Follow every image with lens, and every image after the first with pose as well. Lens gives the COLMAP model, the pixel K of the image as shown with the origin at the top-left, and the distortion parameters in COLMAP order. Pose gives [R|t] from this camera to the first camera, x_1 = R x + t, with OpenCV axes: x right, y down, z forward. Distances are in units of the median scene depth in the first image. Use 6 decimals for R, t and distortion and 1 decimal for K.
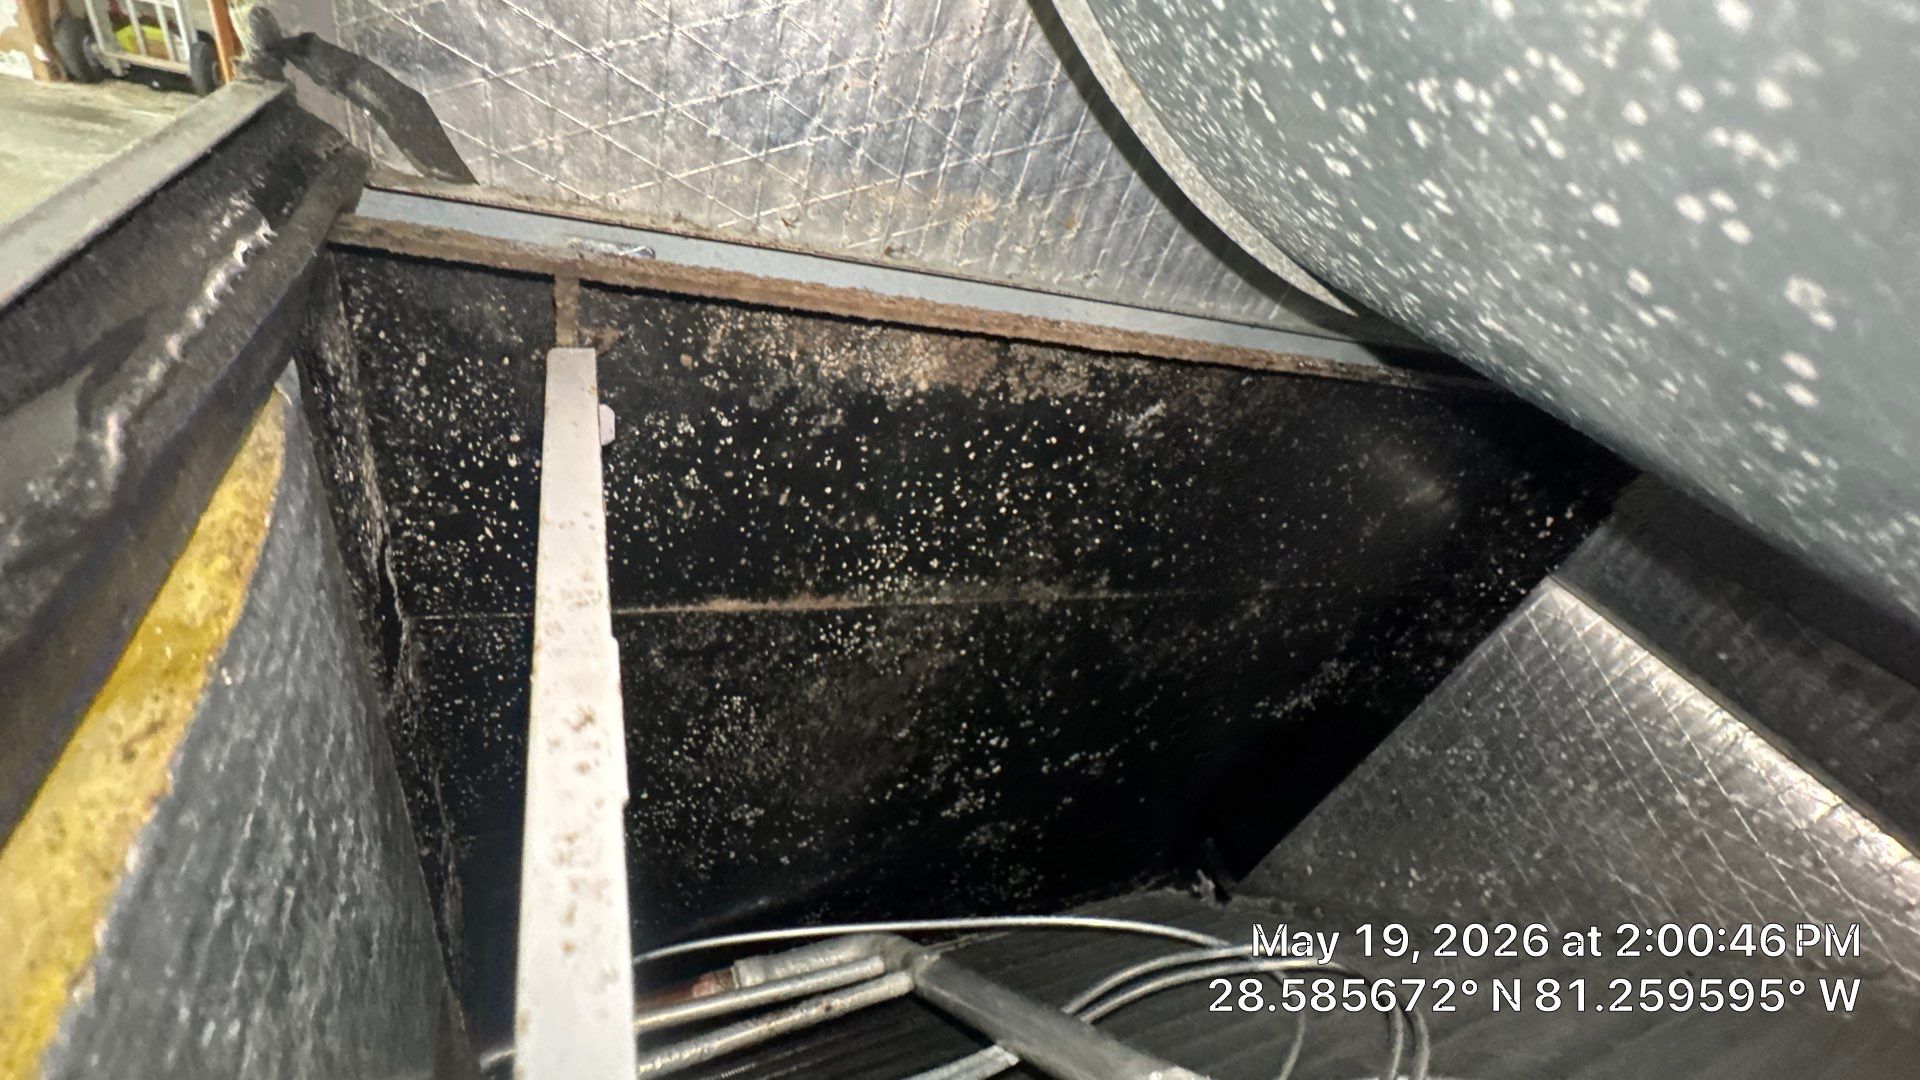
lens RADIAL K [[771.3, 0, 963.9], [0, 771.3, 535.4], [0, 0, 1]] dist [-0.009942, 0.001114]
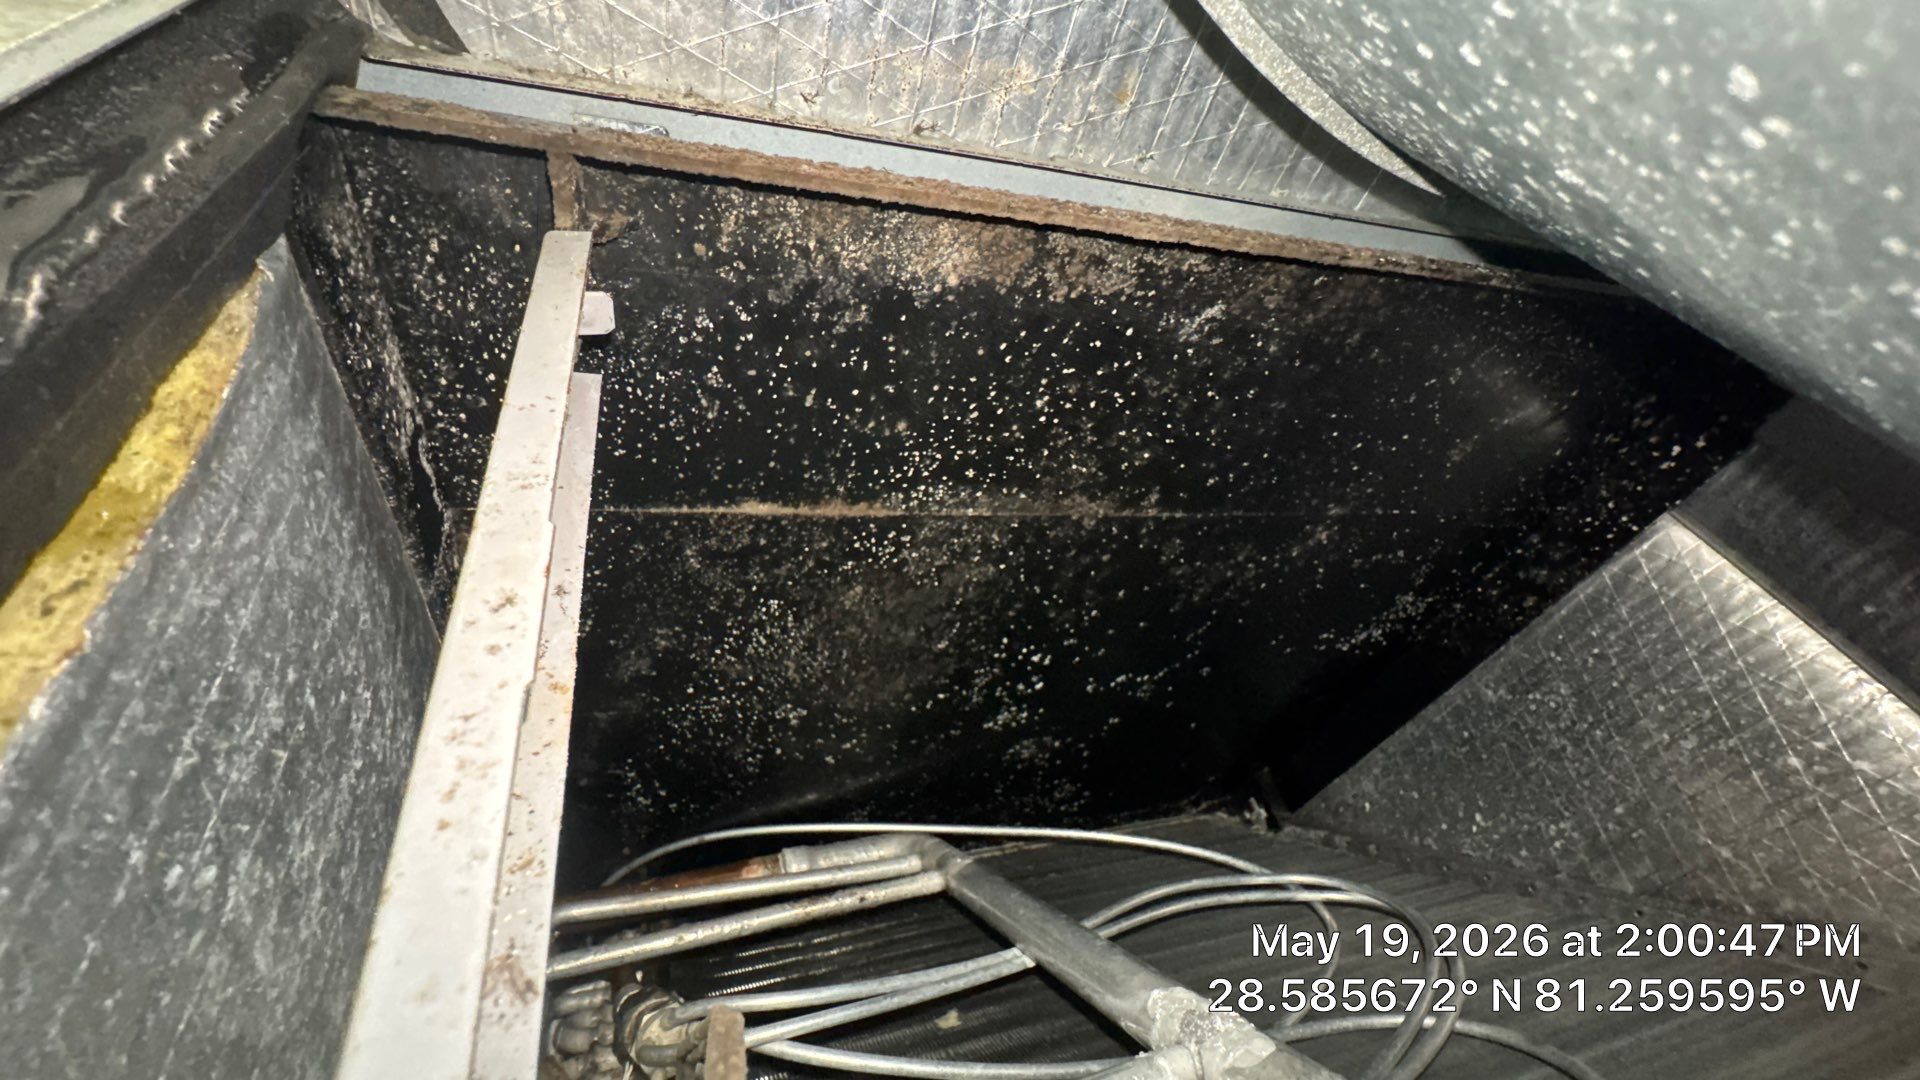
lens RADIAL K [[771.3, 0, 963.4], [0, 771.3, 535.9], [0, 0, 1]] dist [-0.009942, 0.001114]
pose [[0.993742, 0.038454, -0.104869, 0.073780], [-0.027328, 0.994039, 0.105540, 0.016118], [0.108302, -0.102014, 0.988870, 0.046281]]
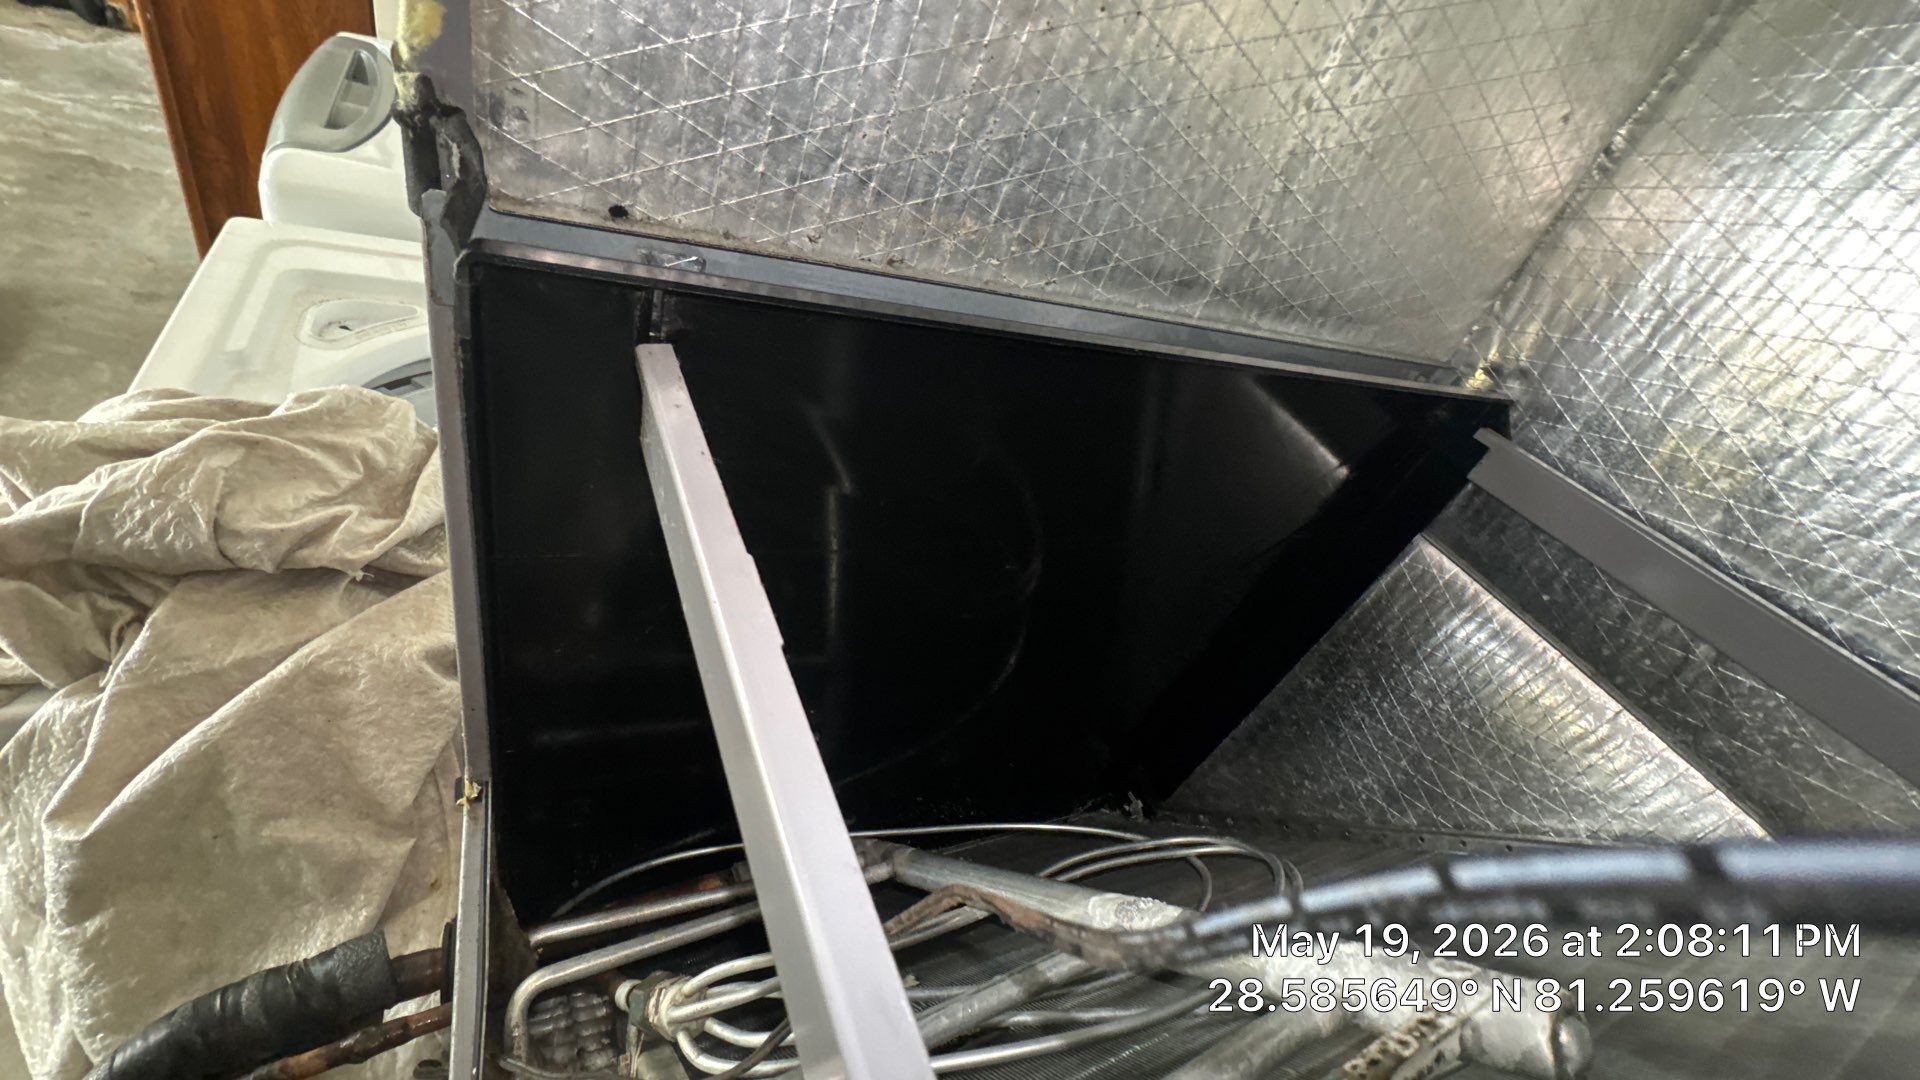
lens RADIAL K [[771.3, 0, 965.2], [0, 771.3, 537.5], [0, 0, 1]] dist [-0.009942, 0.001114]
pose [[0.997074, 0.004230, 0.076326, -0.072416], [-0.007920, 0.998810, 0.048118, 0.012322], [-0.076032, -0.048581, 0.995921, -0.267098]]
